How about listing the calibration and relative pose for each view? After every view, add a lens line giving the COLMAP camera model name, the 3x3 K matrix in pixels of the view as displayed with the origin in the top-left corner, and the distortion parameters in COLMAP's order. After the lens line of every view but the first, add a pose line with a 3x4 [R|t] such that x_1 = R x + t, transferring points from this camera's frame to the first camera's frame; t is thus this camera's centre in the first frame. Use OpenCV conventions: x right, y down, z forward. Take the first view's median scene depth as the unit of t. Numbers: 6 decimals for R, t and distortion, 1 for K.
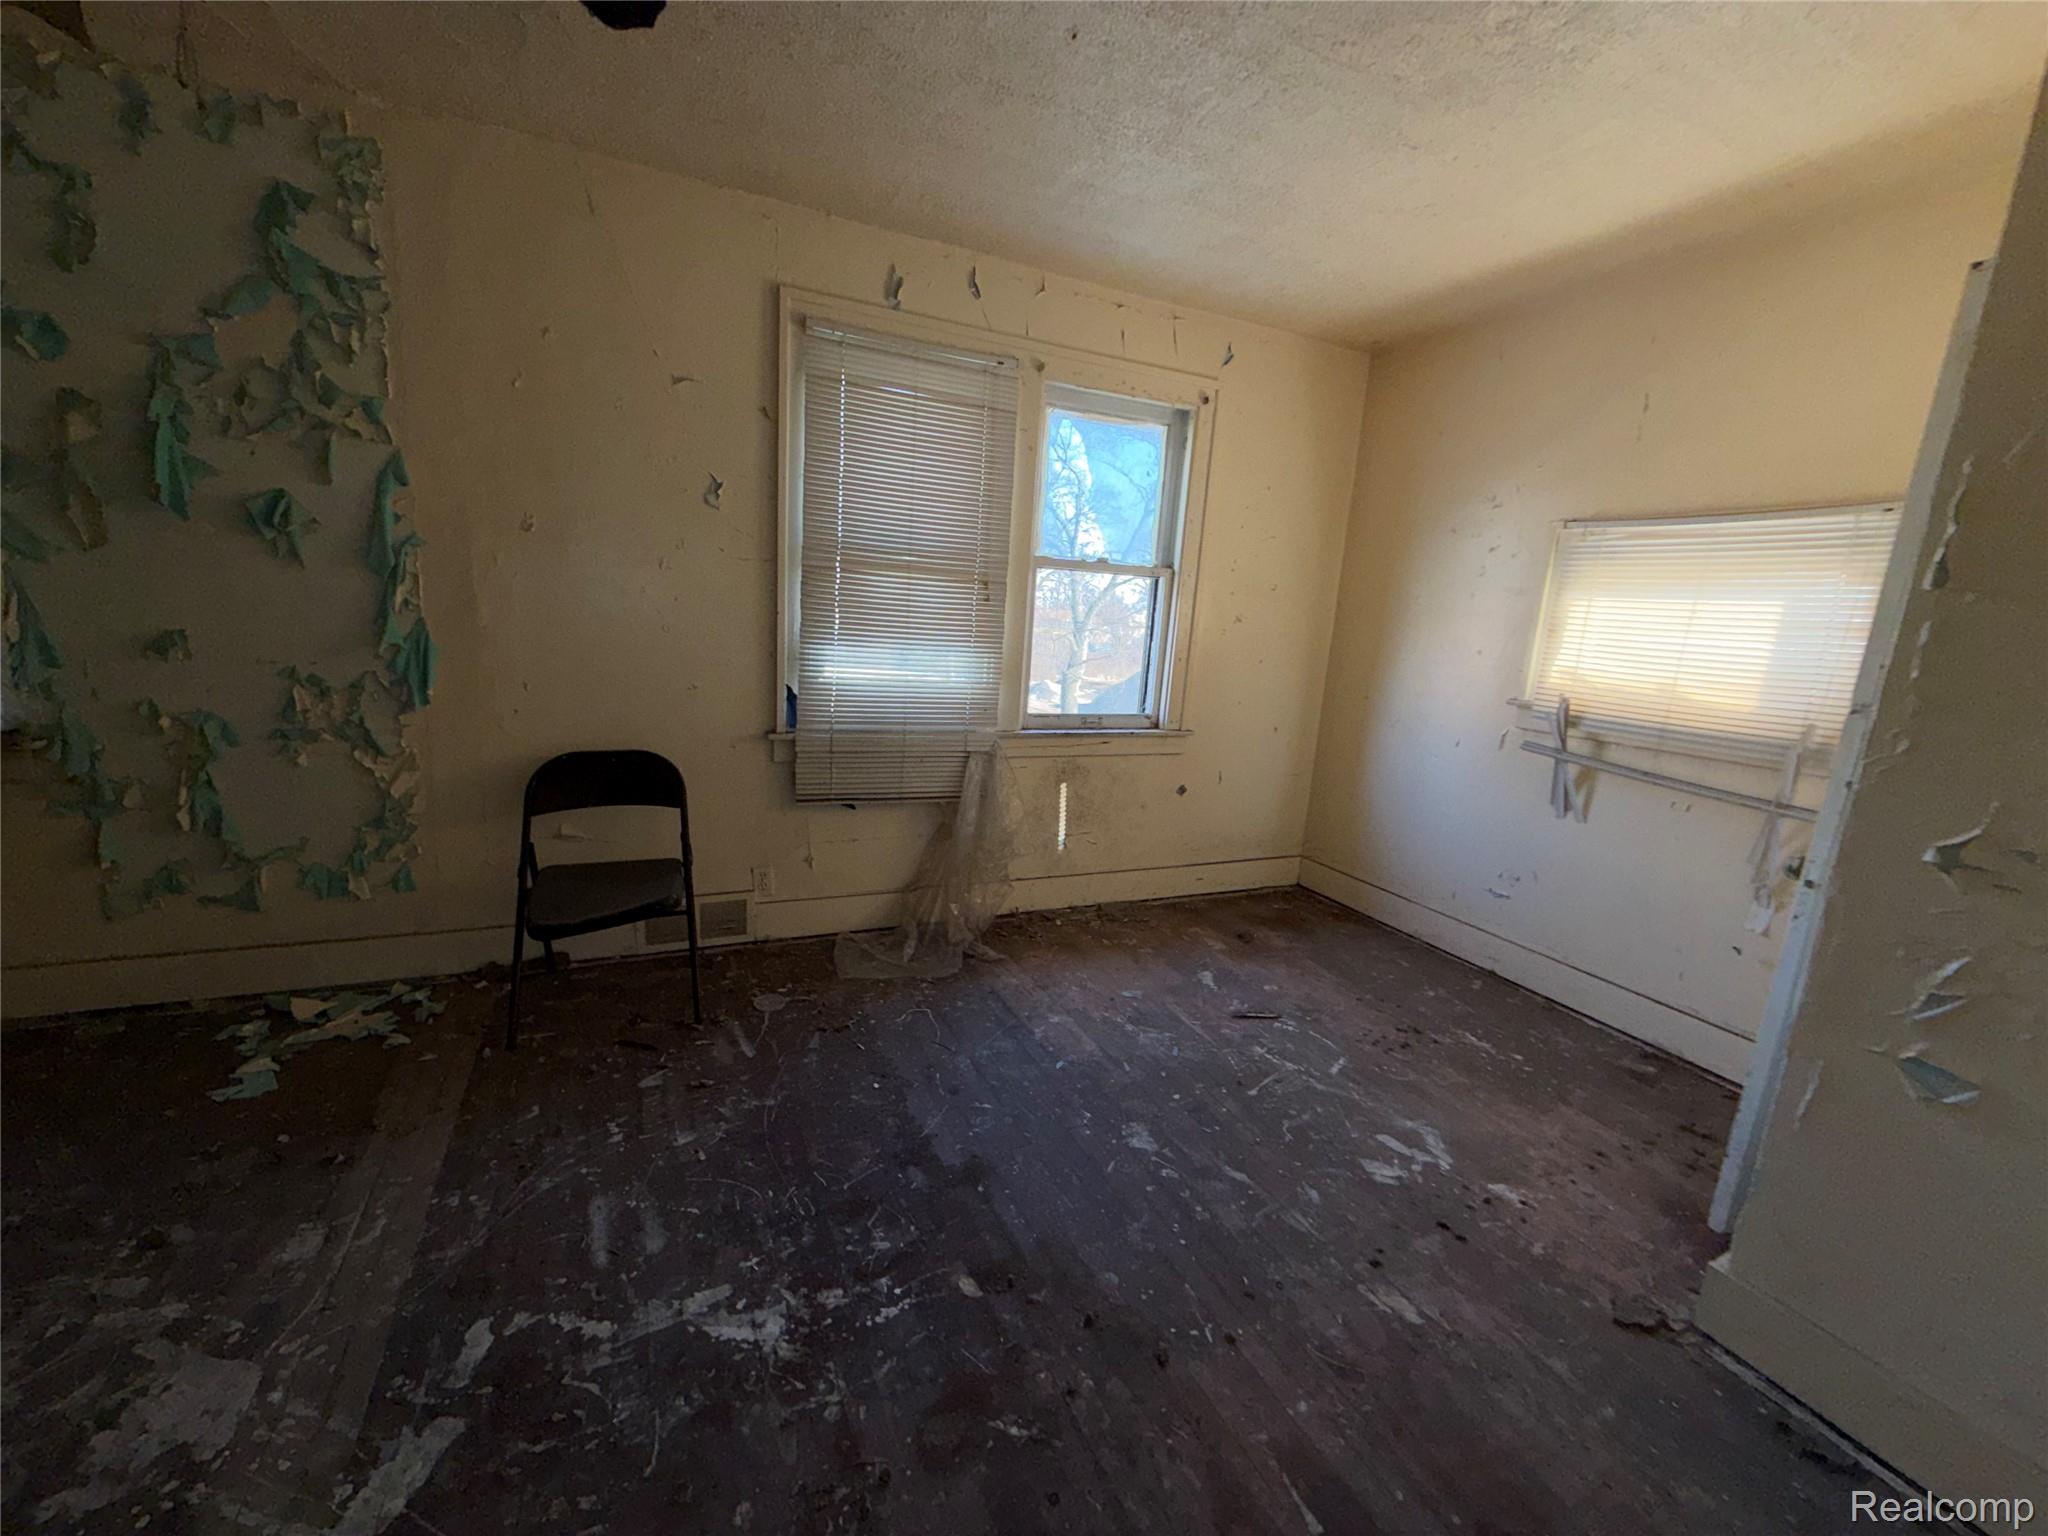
lens RADIAL K [[813.7, 0, 1020.6], [0, 813.7, 767.3], [0, 0, 1]] dist [-0.001249, -0.000154]
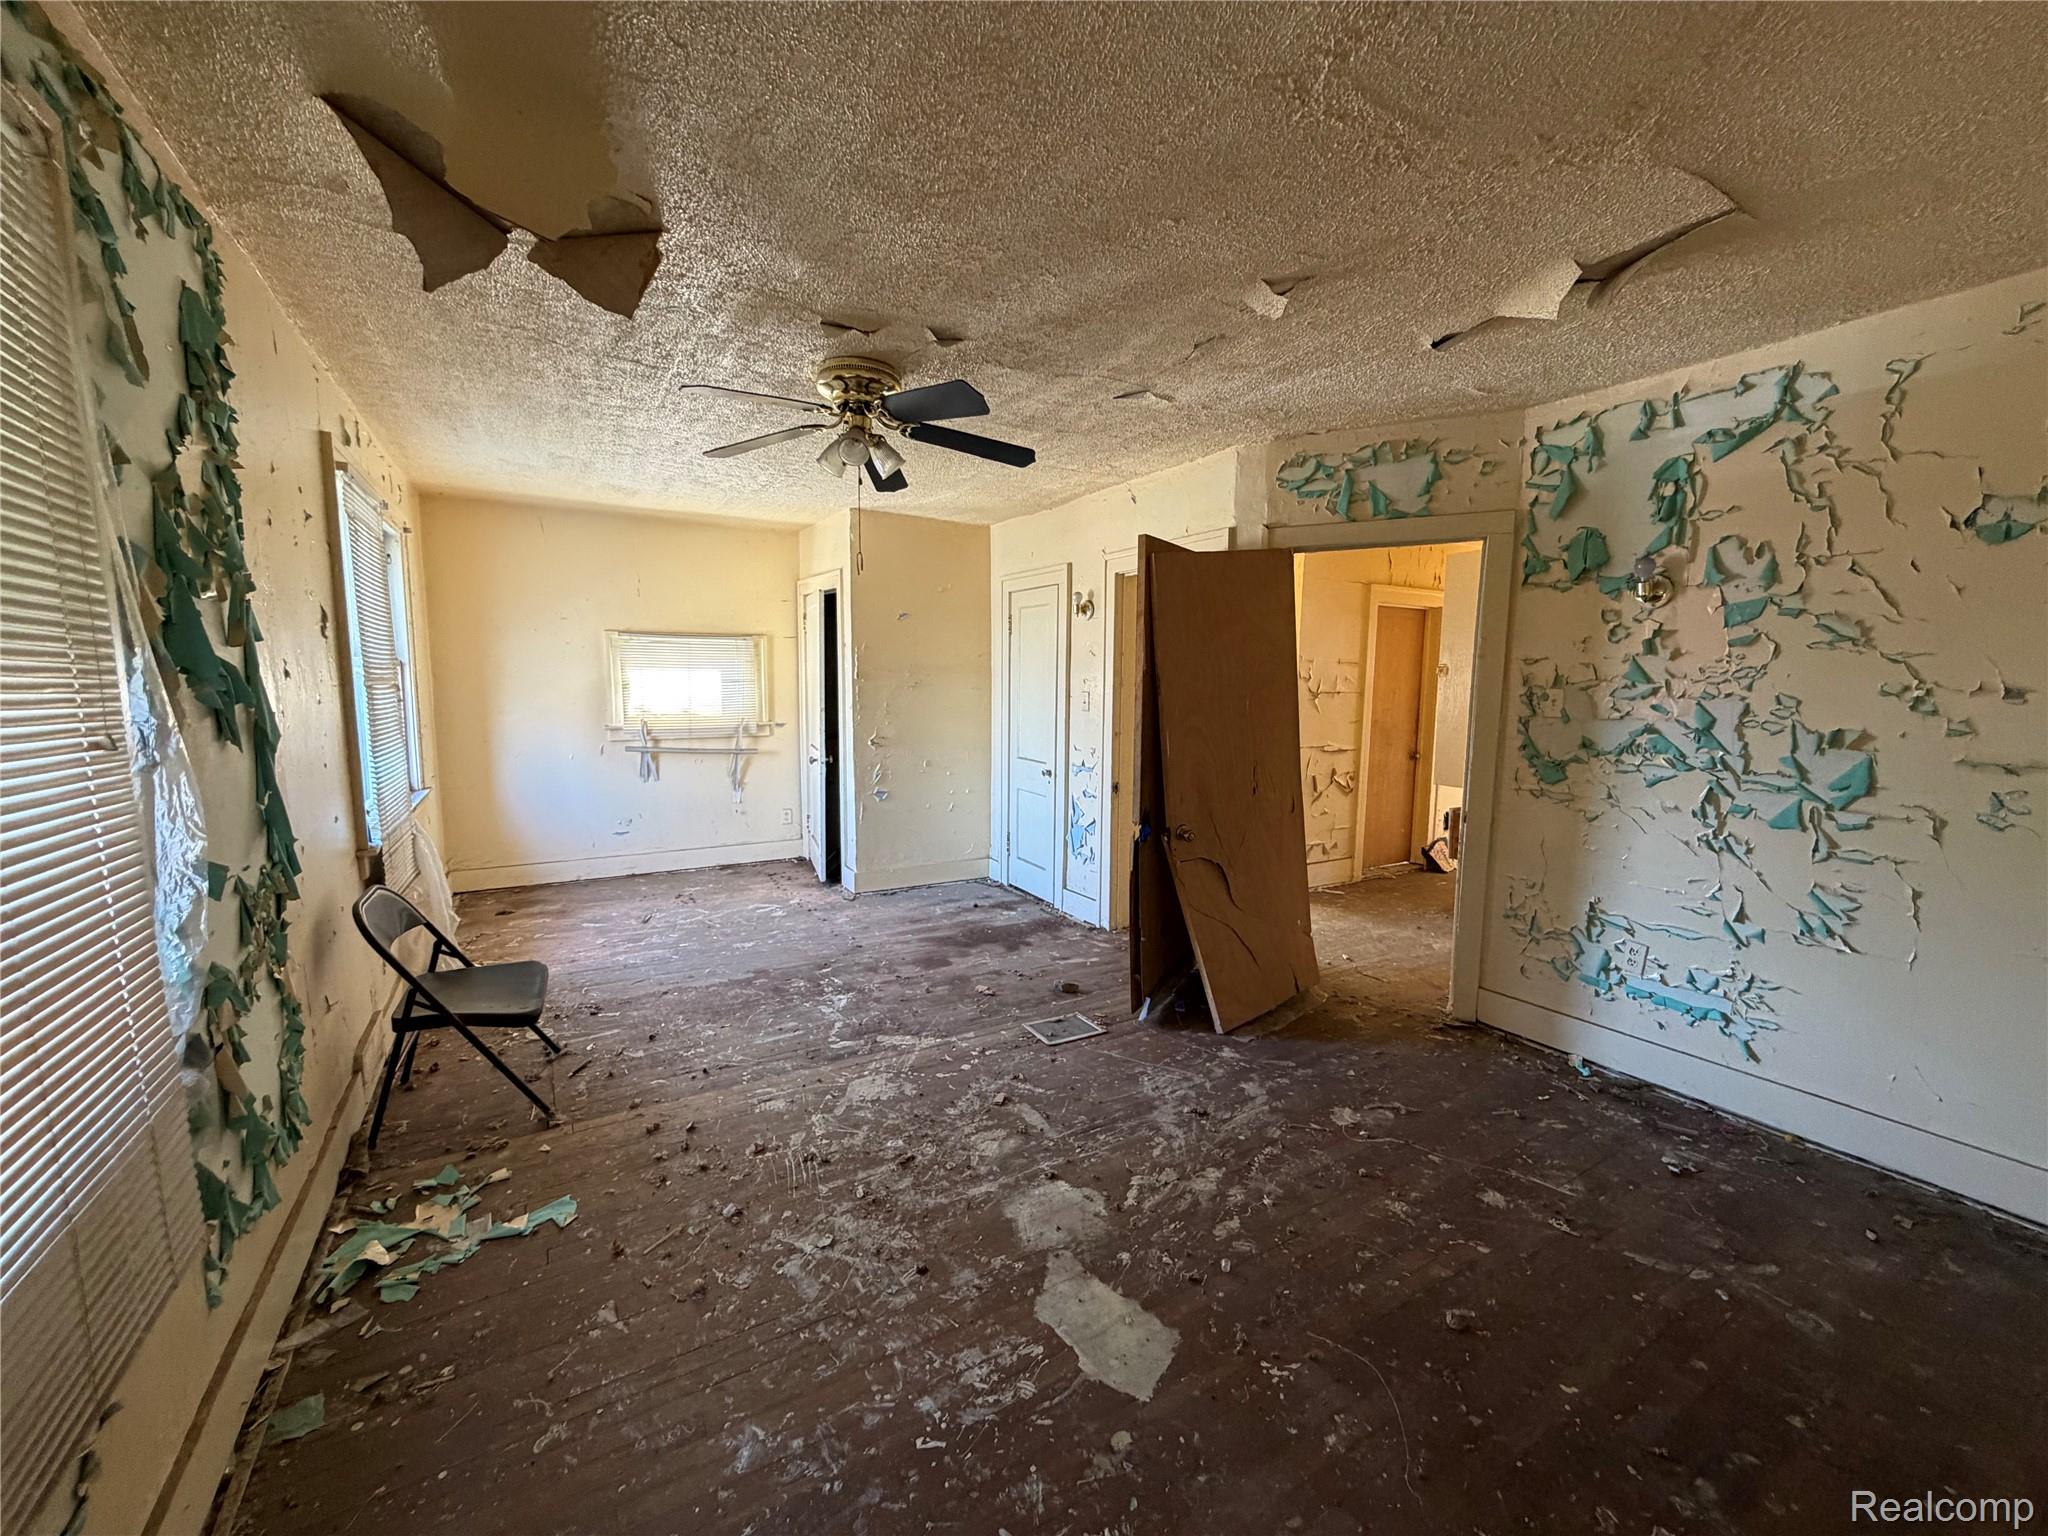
lens RADIAL K [[813.7, 0, 1020.7], [0, 813.7, 769.1], [0, 0, 1]] dist [-0.001249, -0.000154]
pose [[-0.095175, -0.182040, 0.978674, -2.120313], [0.176292, 0.964515, 0.196550, -0.307280], [-0.979726, 0.191239, -0.059706, 0.369109]]
